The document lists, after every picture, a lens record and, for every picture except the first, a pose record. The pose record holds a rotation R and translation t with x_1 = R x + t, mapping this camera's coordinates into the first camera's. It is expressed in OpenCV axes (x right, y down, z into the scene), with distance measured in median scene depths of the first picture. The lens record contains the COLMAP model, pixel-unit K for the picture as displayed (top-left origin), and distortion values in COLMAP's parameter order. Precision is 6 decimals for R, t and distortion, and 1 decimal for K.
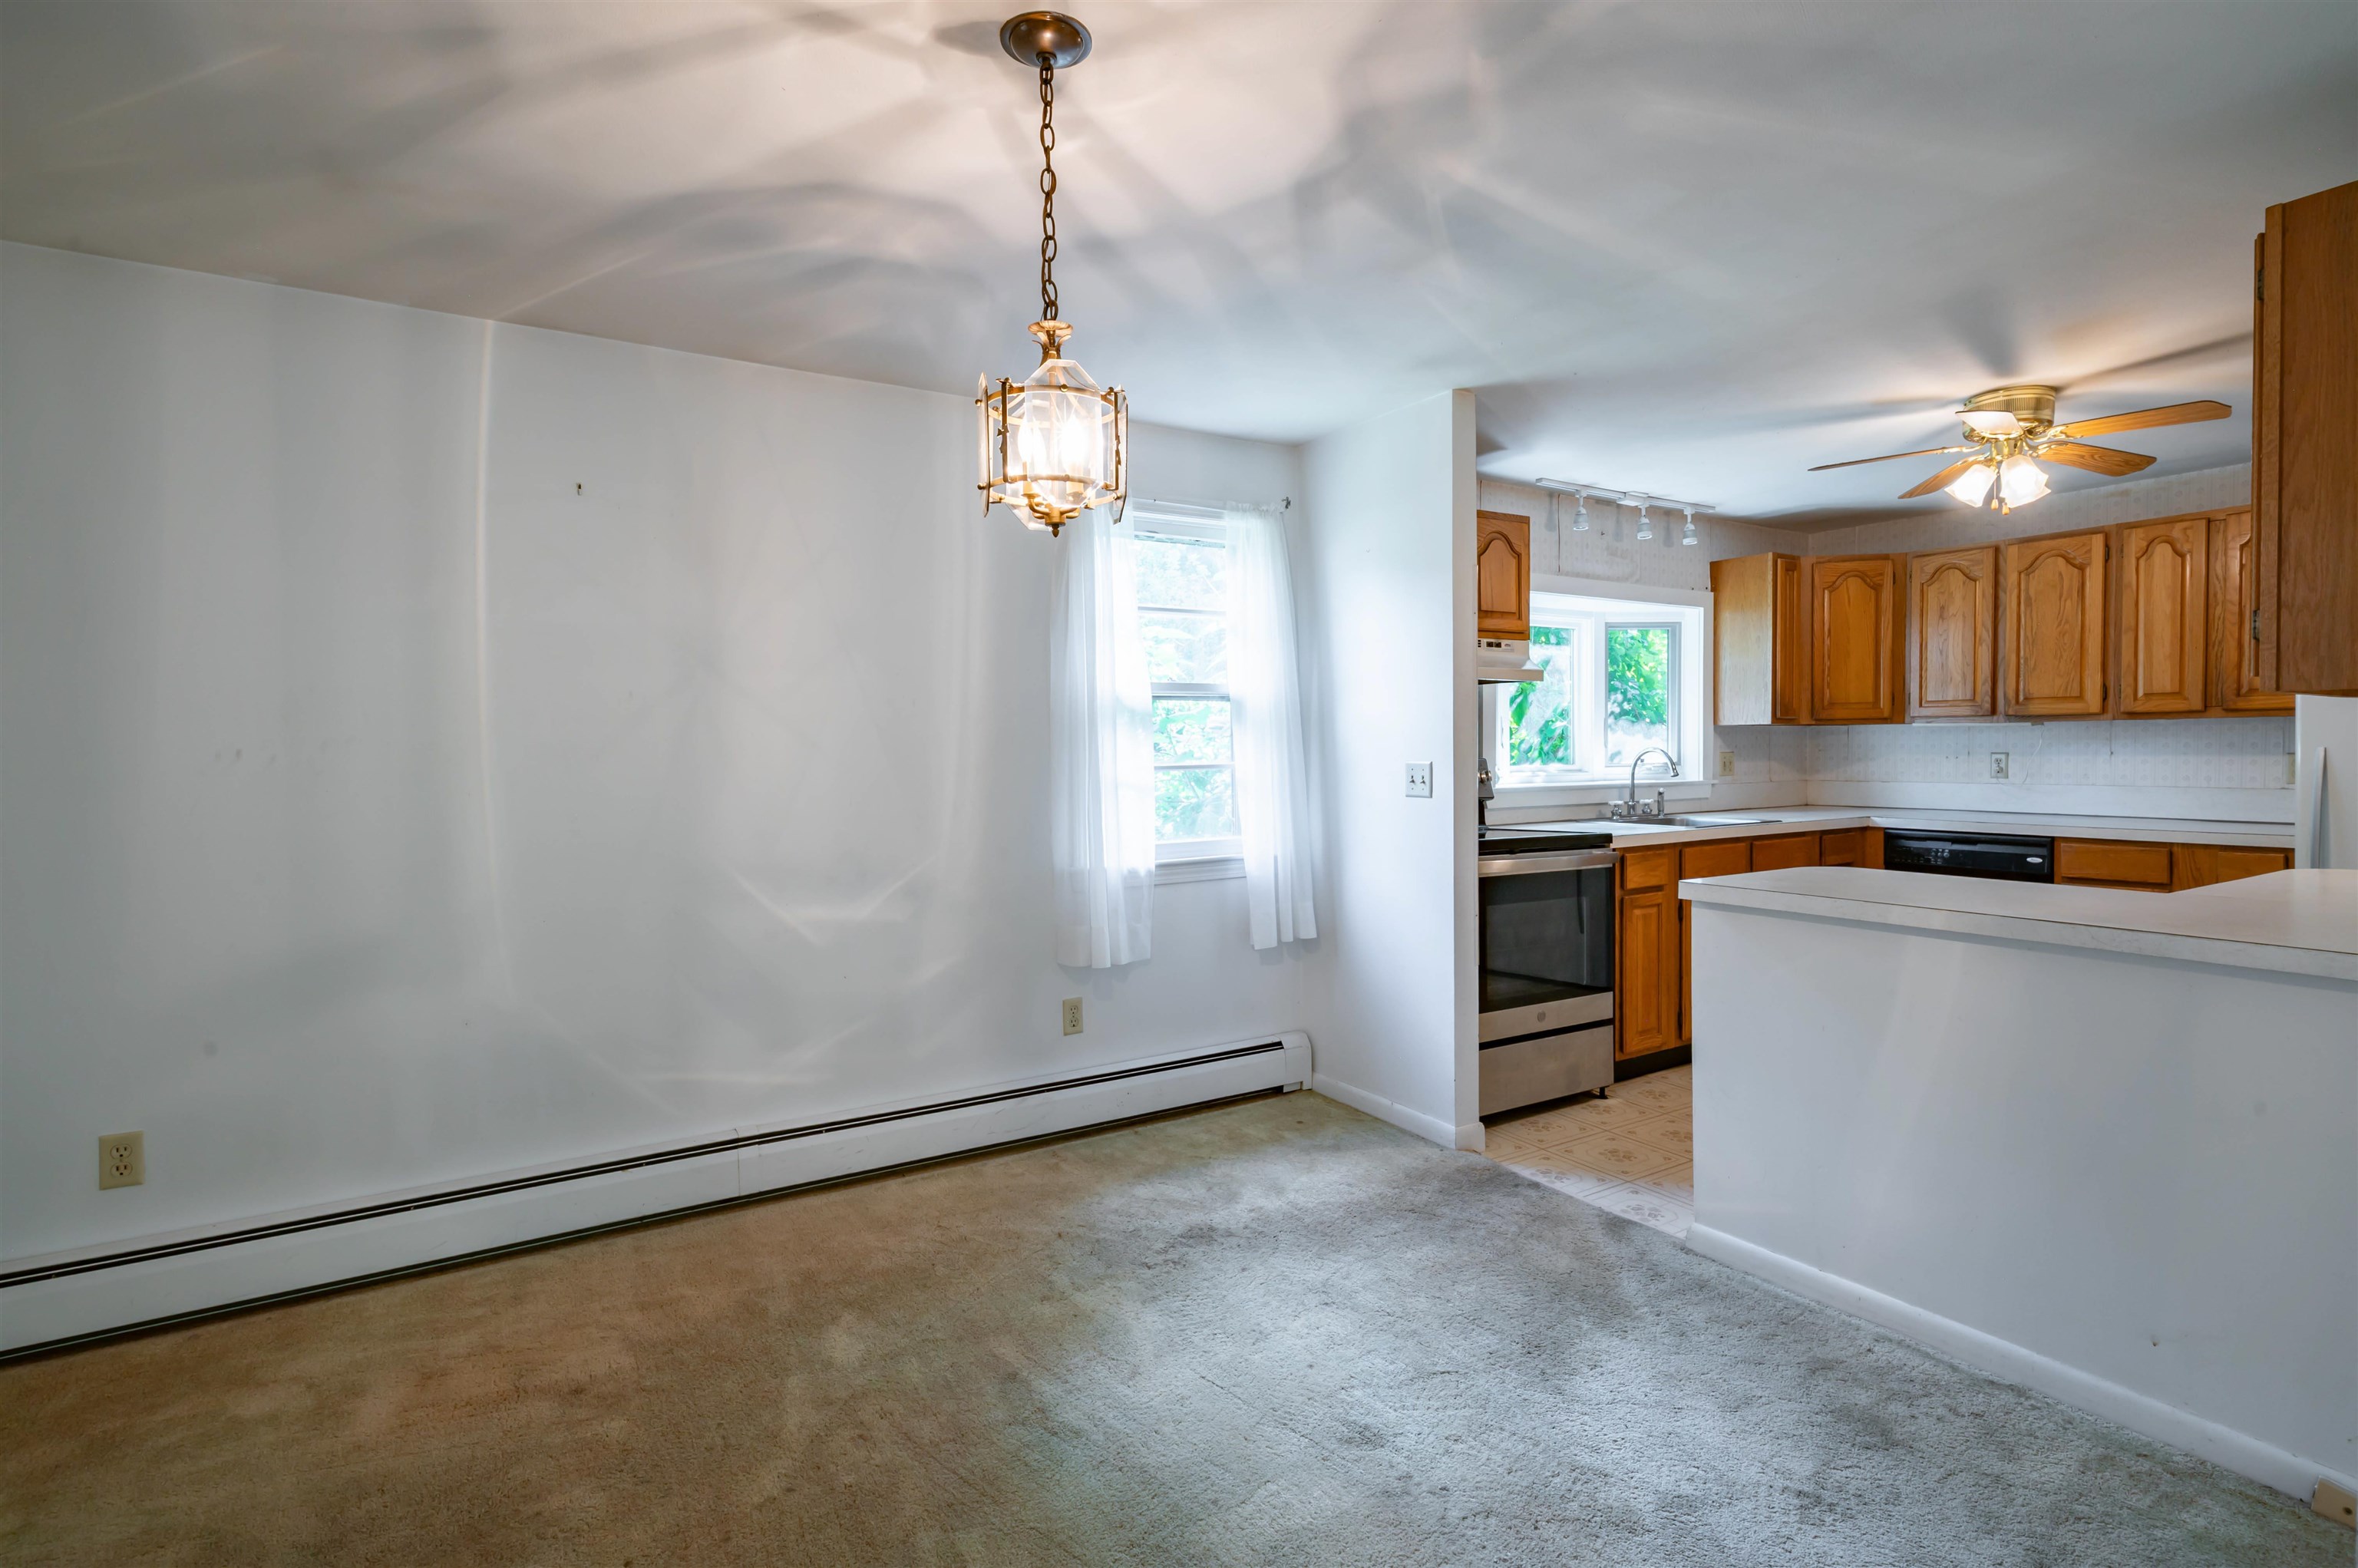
lens RADIAL K [[1120.0, 0, 1179.0], [0, 1120.0, 784.0], [0, 0, 1]] dist [-0.014282, 0.008060]
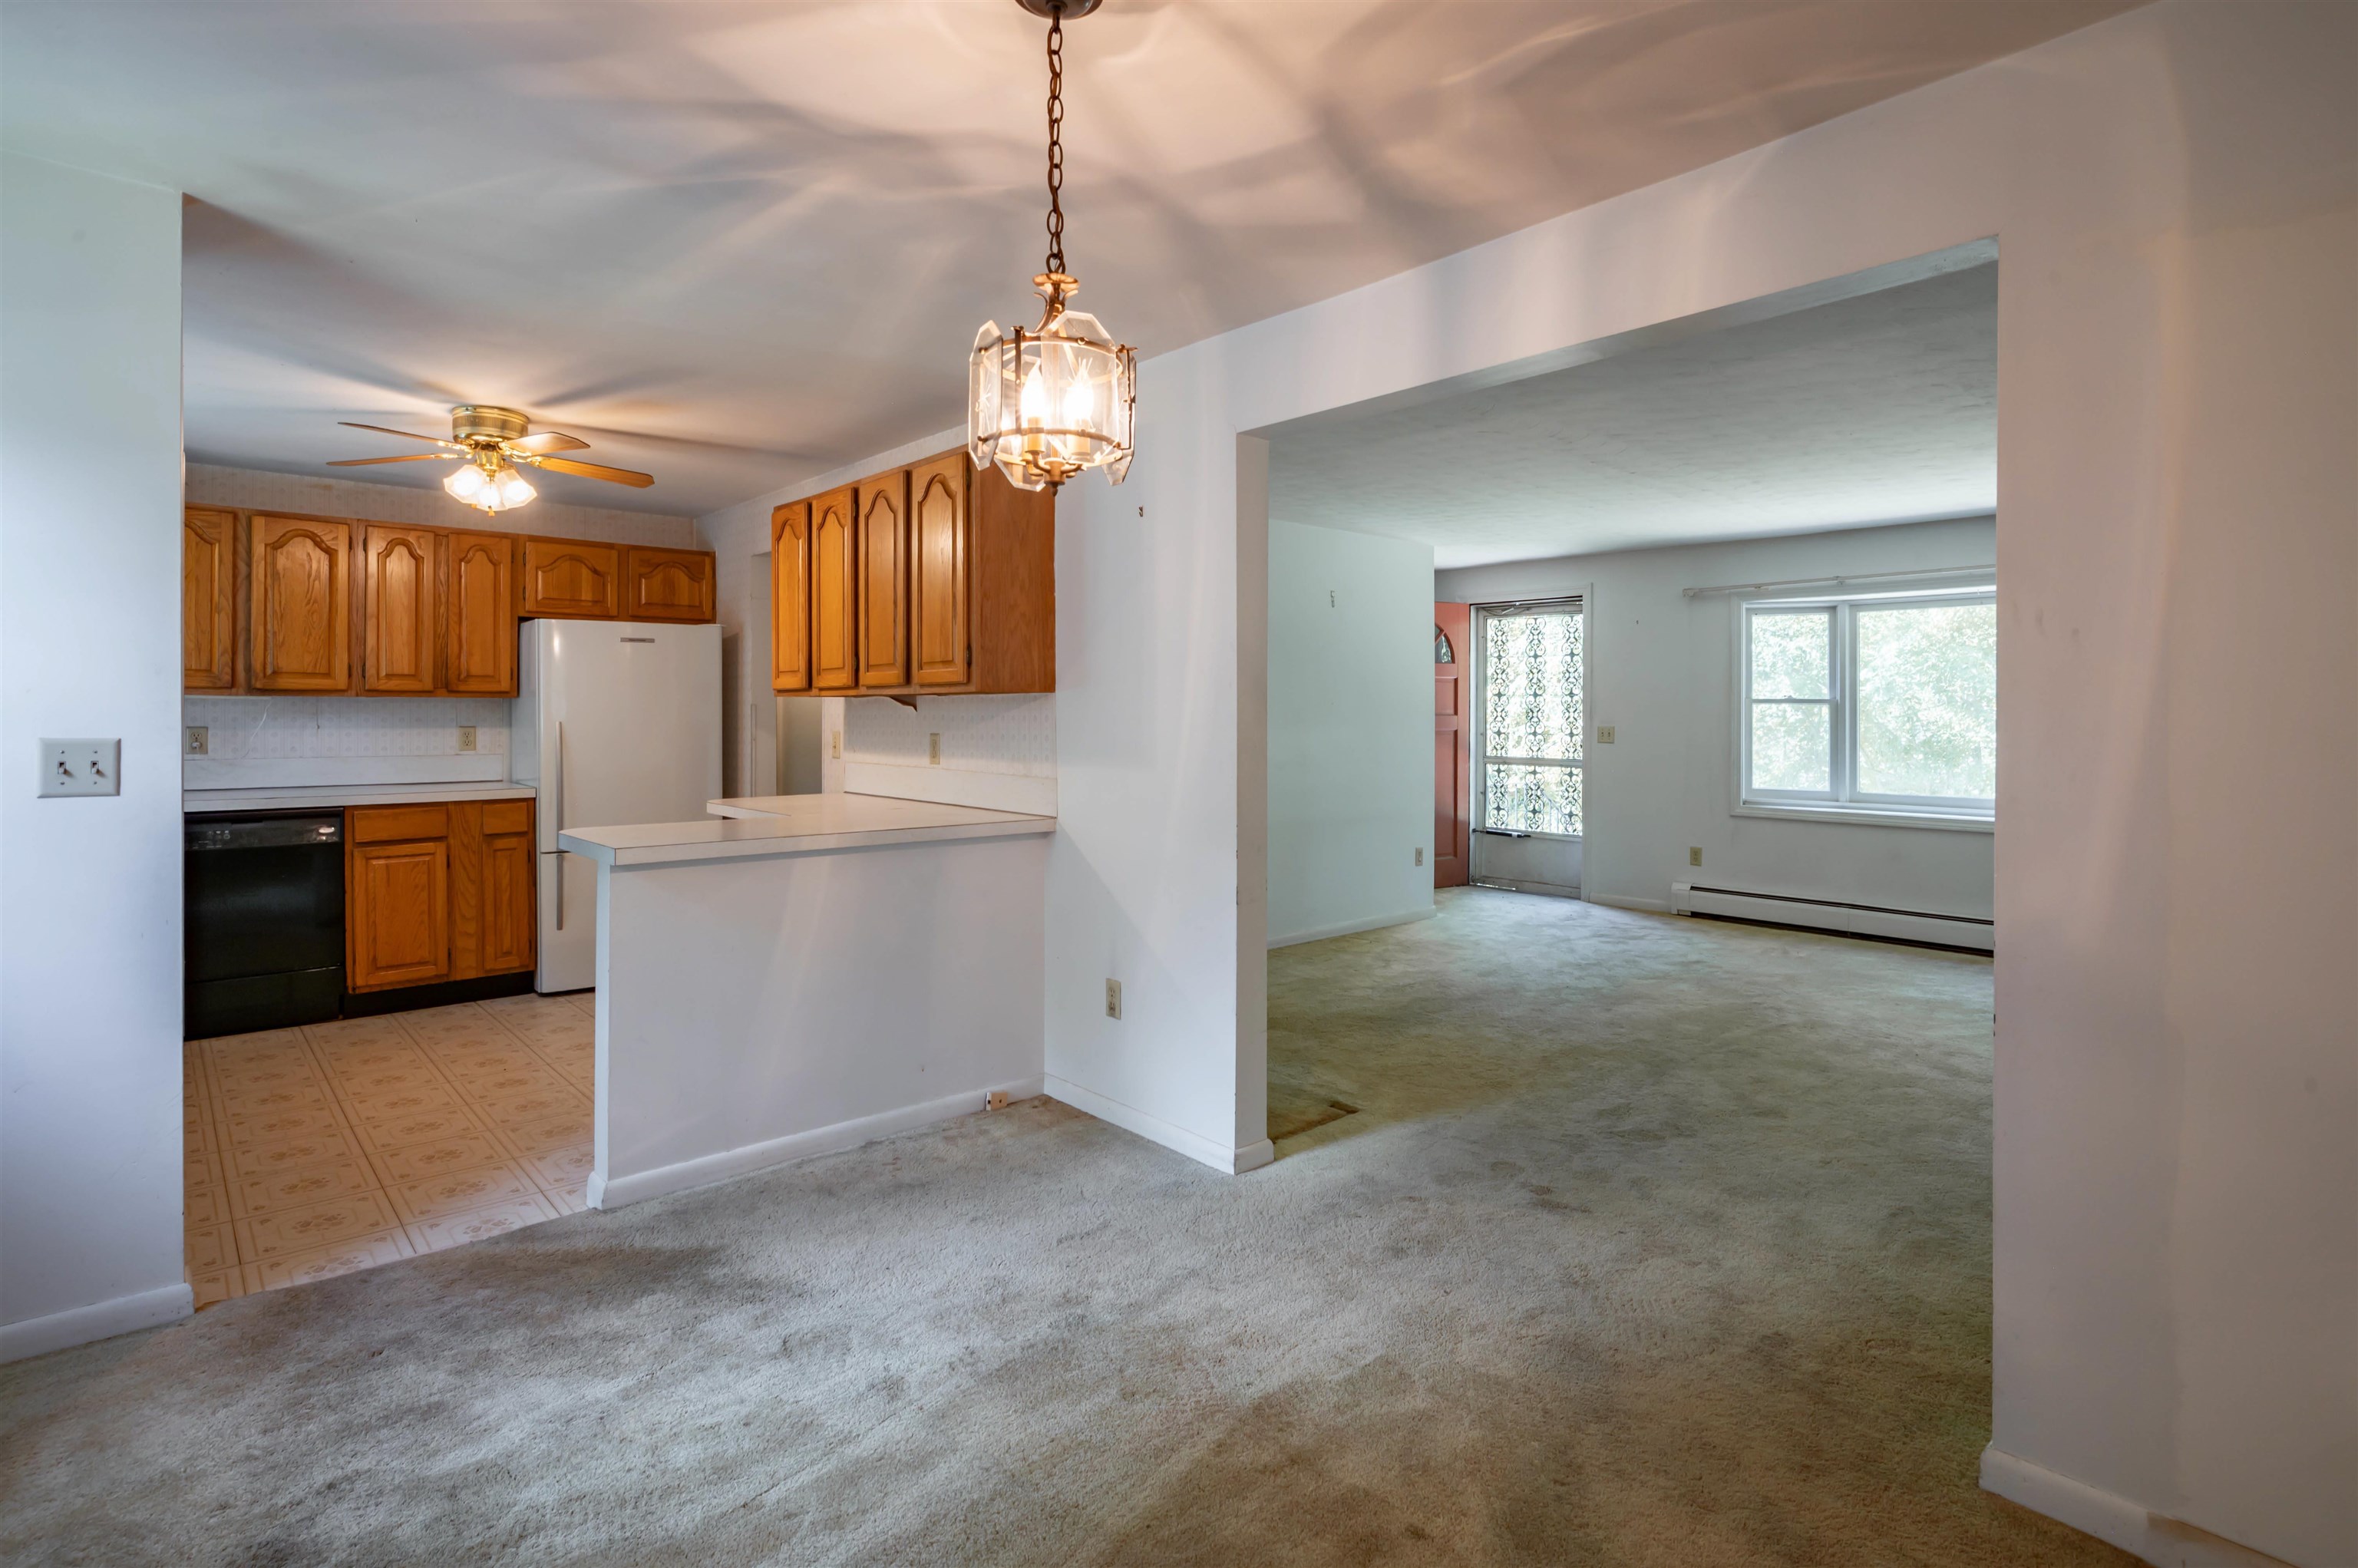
lens RADIAL K [[1152.4, 0, 1181.8], [0, 1152.4, 715.6], [0, 0, 1]] dist [-0.005543, 0.000602]
pose [[-0.176119, 0.009199, 0.984326, -0.486397], [0.031420, 0.999499, -0.003719, -0.010666], [-0.983867, 0.030272, -0.176319, 0.471365]]
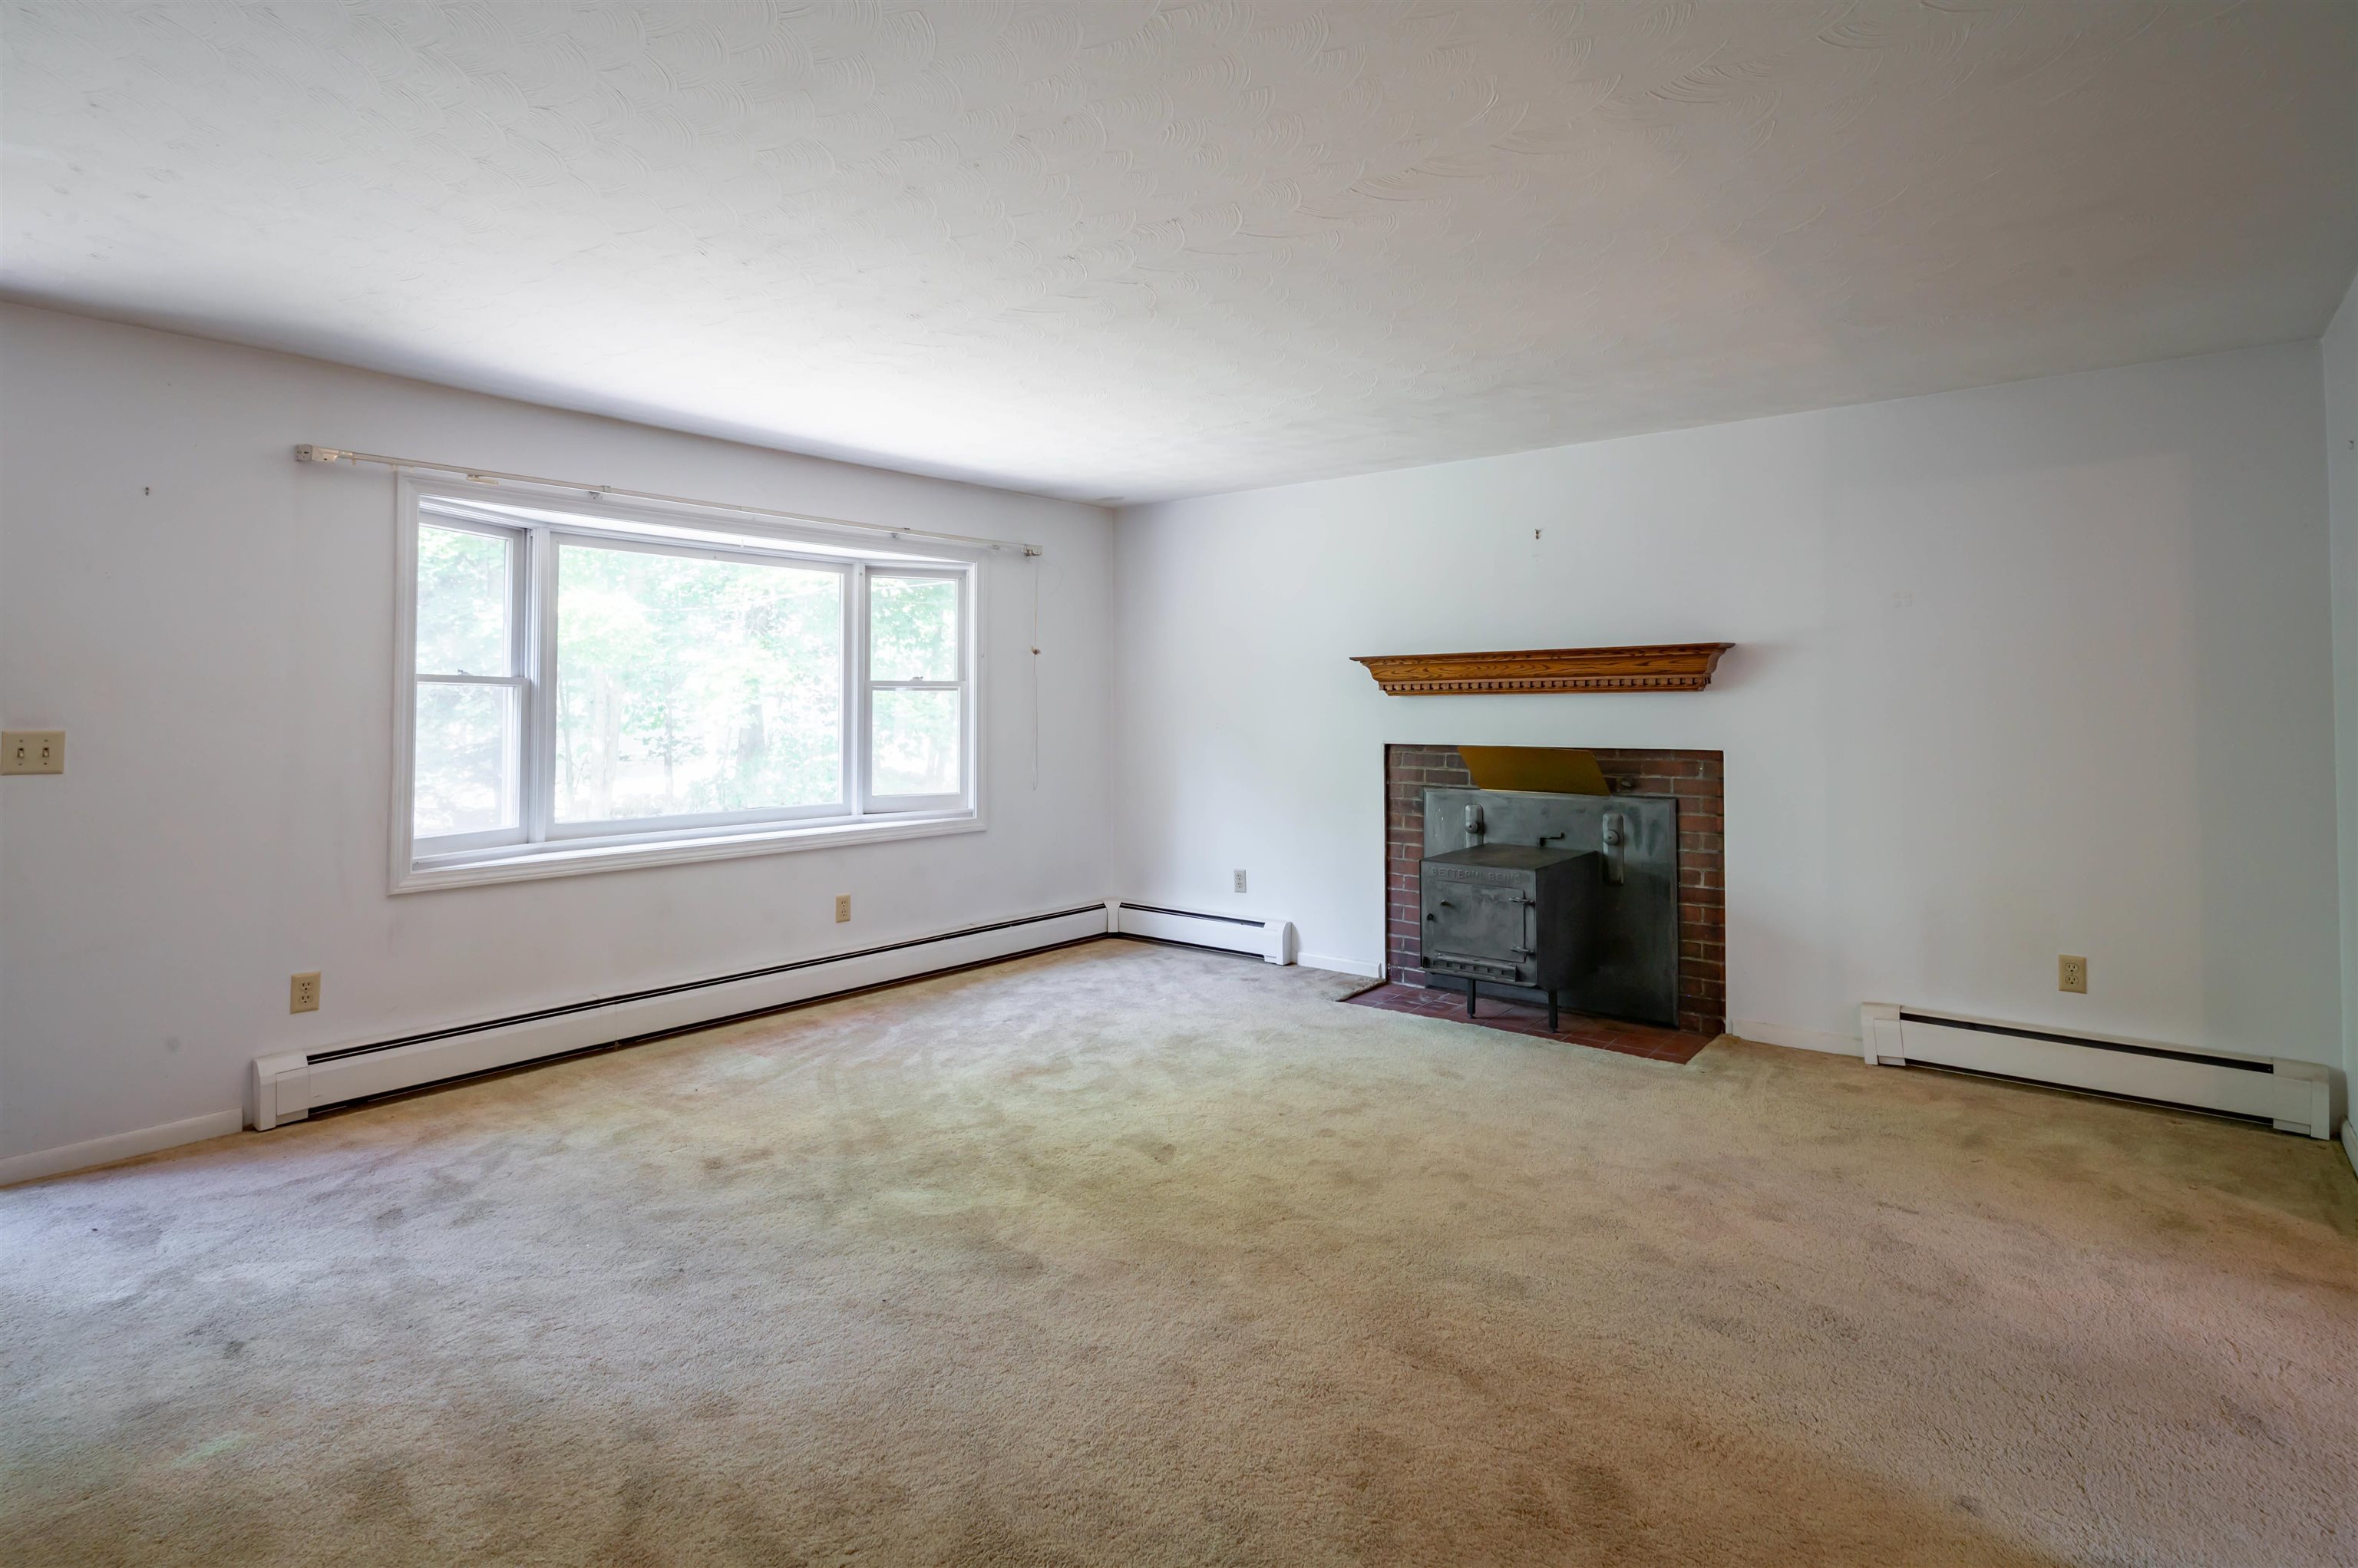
lens RADIAL K [[1174.6, 0, 1176.2], [0, 1174.6, 680.3], [0, 0, 1]] dist [0.001366, 0.000768]
pose [[-0.943589, 0.004010, -0.331095, 0.887271], [0.000084, 0.999930, 0.011872, -0.022711], [0.331119, 0.011174, -0.943523, 0.434744]]
